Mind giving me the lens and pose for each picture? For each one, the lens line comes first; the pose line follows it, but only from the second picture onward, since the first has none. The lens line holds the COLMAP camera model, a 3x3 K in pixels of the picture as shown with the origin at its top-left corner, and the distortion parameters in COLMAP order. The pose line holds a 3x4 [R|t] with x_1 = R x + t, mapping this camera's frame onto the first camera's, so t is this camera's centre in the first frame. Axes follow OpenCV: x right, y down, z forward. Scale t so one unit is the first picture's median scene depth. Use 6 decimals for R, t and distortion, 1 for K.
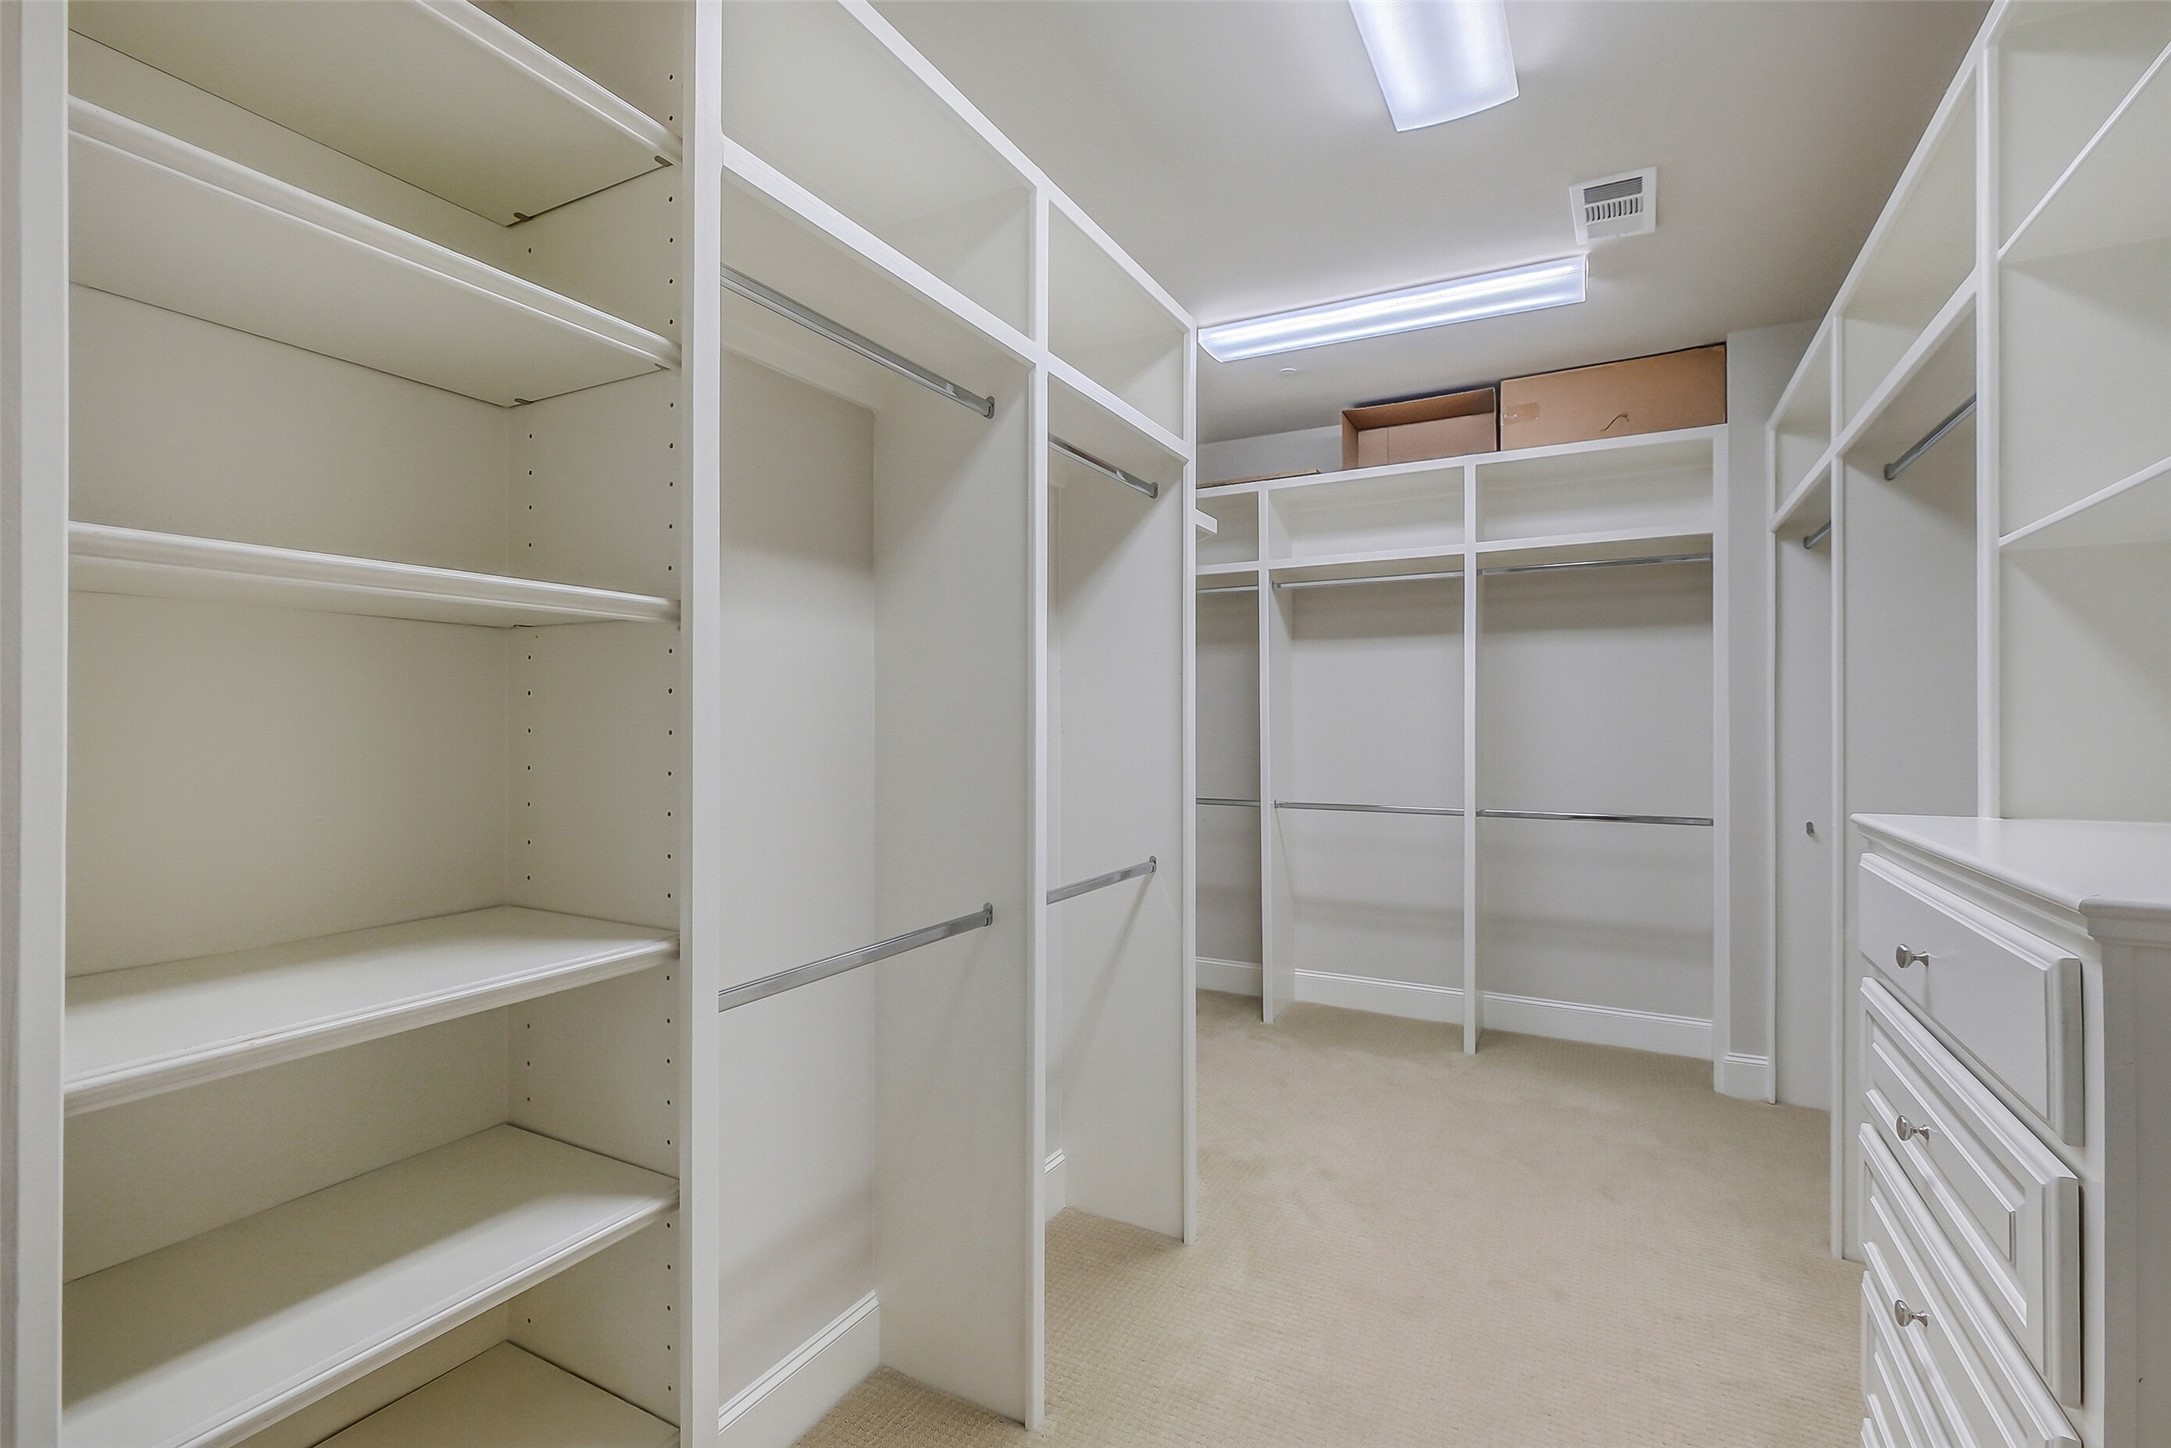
lens RADIAL K [[959.1, 0, 1092.8], [0, 959.1, 718.5], [0, 0, 1]] dist [0.000122, 0.000001]
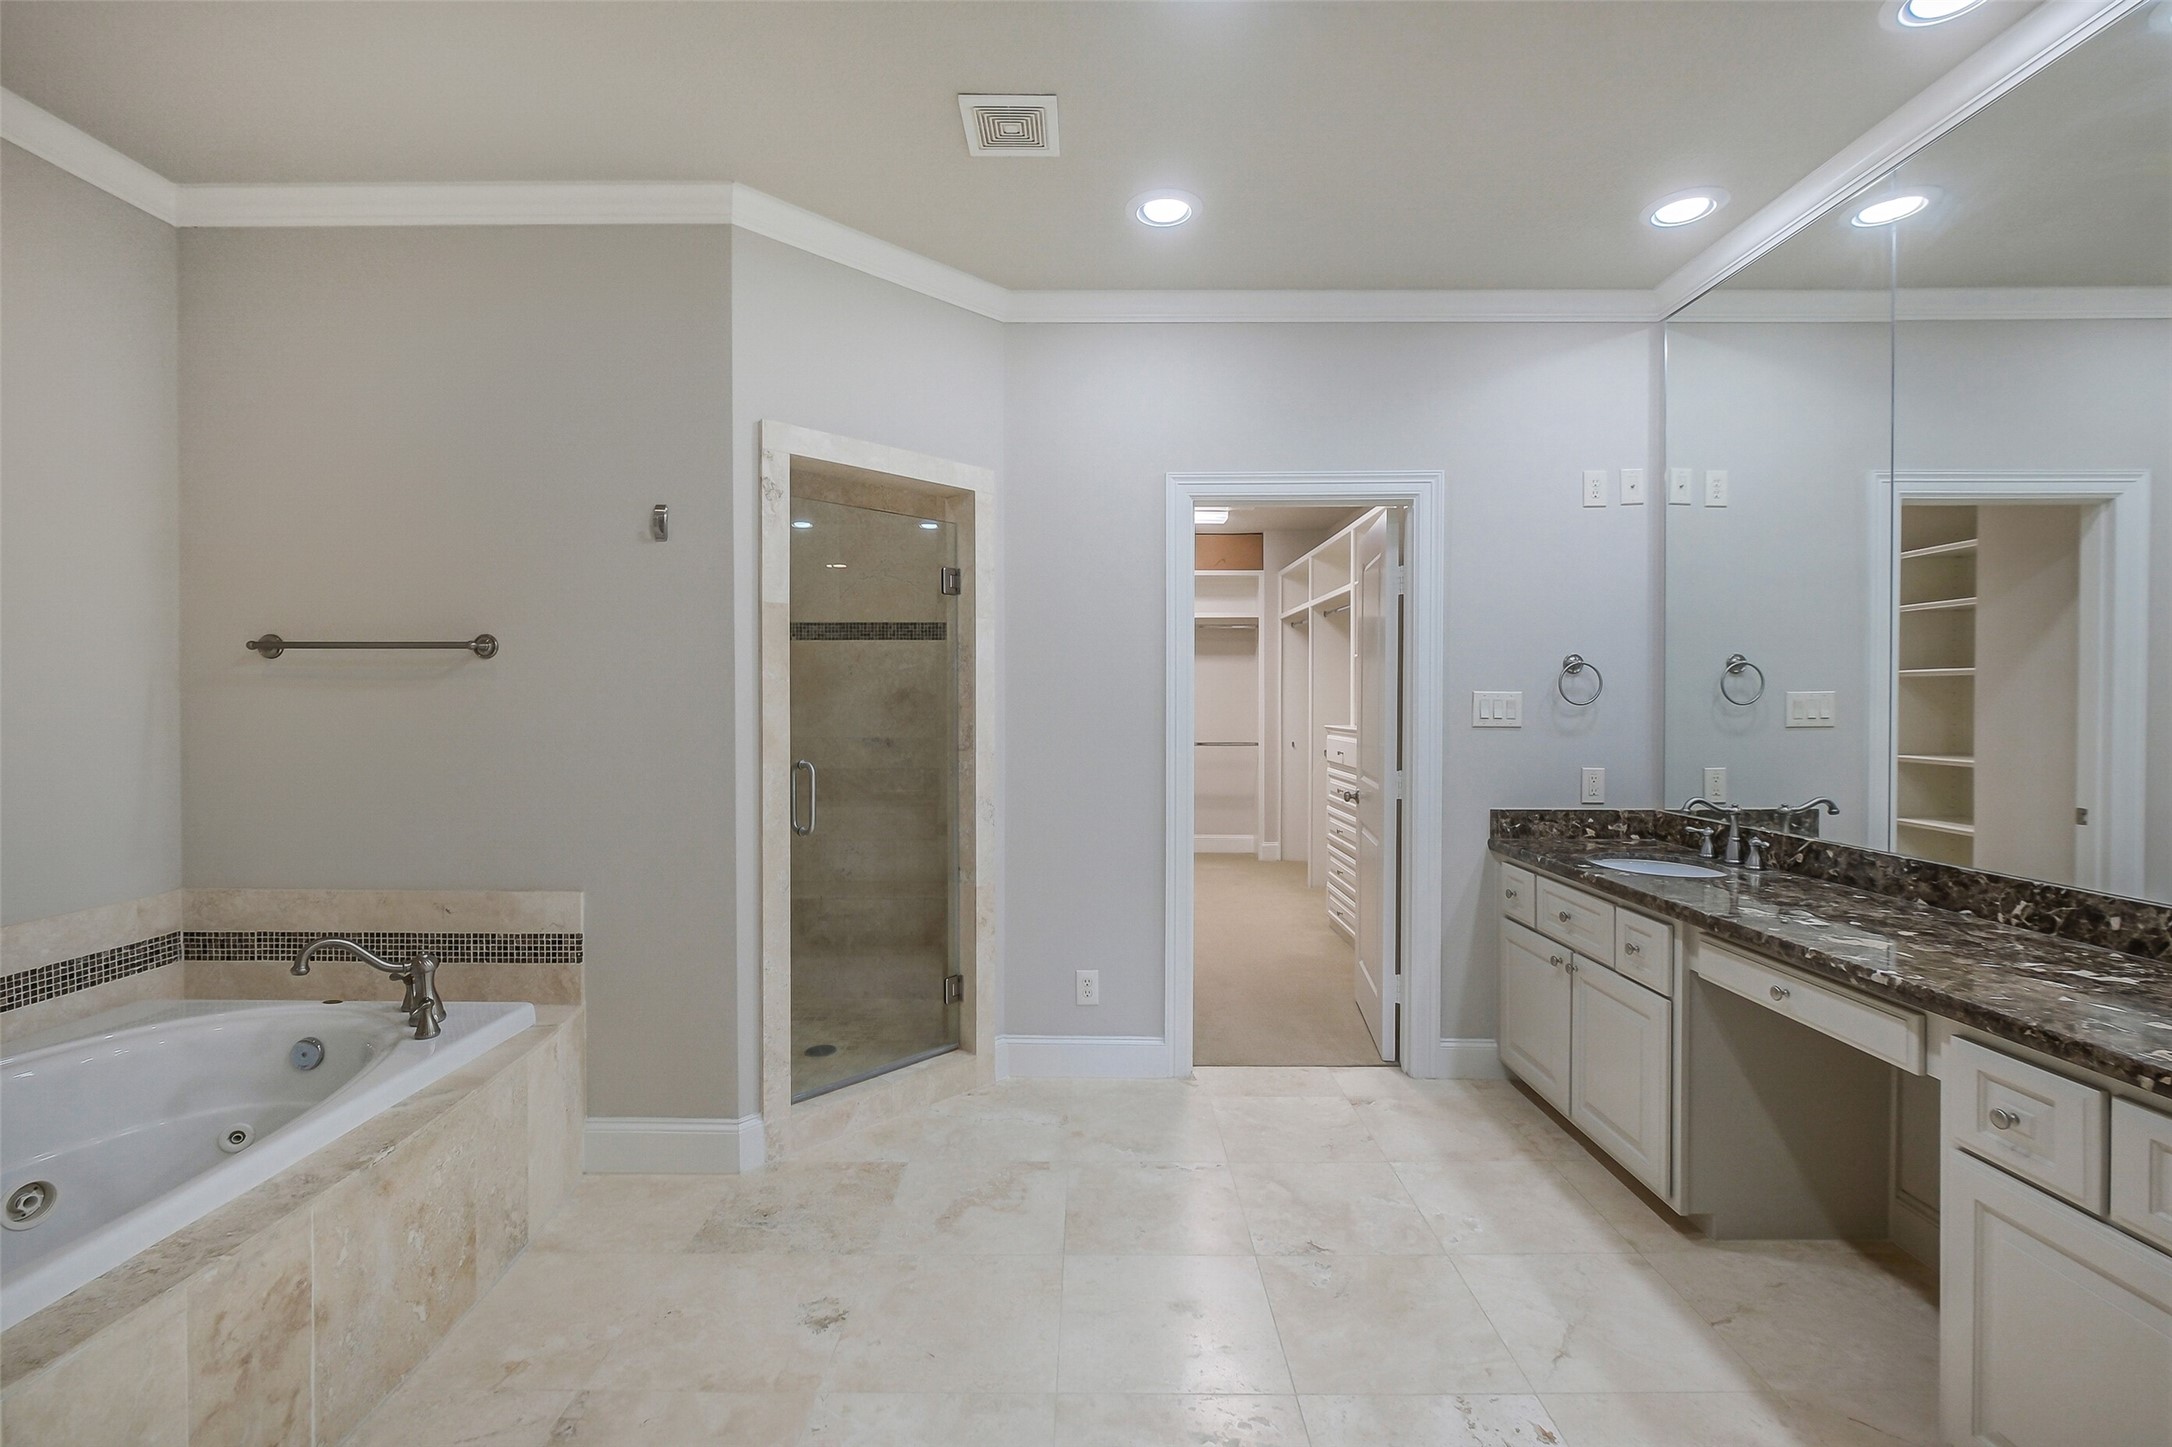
lens RADIAL K [[959.6, 0, 1093.3], [0, 959.6, 718.0], [0, 0, 1]] dist [0.000122, 0.000001]
pose [[0.879888, -0.007863, 0.475116, -0.808569], [-0.001169, 0.999824, 0.018713, 0.003381], [-0.475179, -0.017021, 0.879724, -0.848164]]
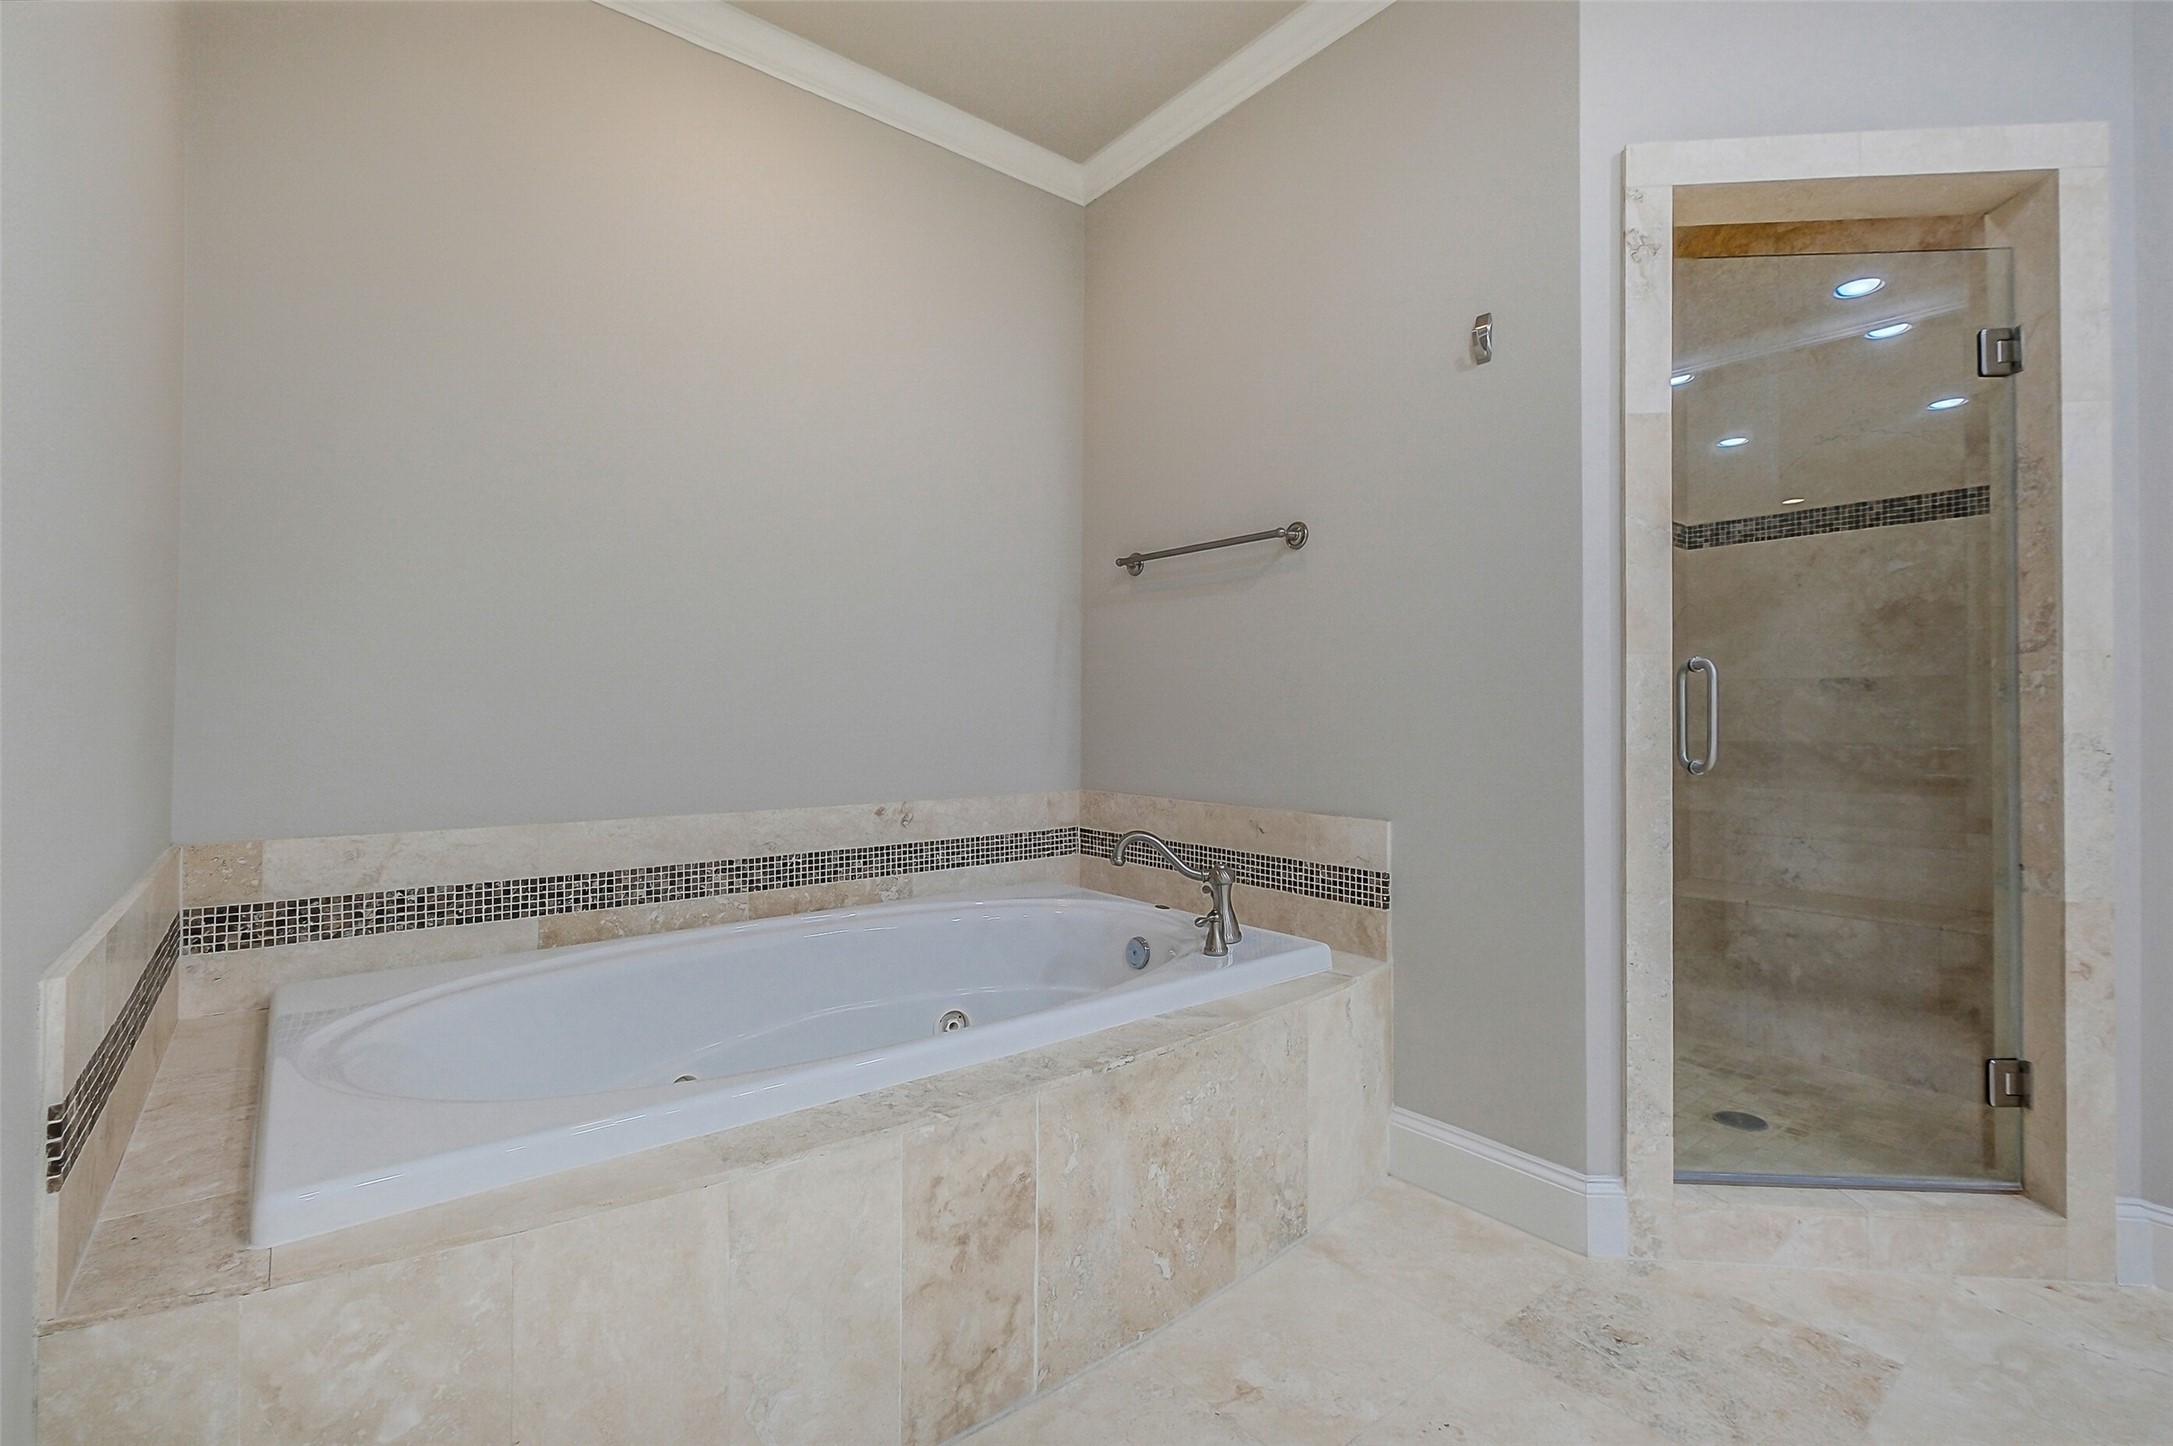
lens RADIAL K [[978.2, 0, 1098.7], [0, 978.2, 711.6], [0, 0, 1]] dist [0.000066, 0.000299]
pose [[0.925631, -0.002430, -0.378420, -0.737054], [0.000311, 0.999984, -0.005663, 0.092418], [0.378428, 0.005124, 0.925617, -0.630645]]
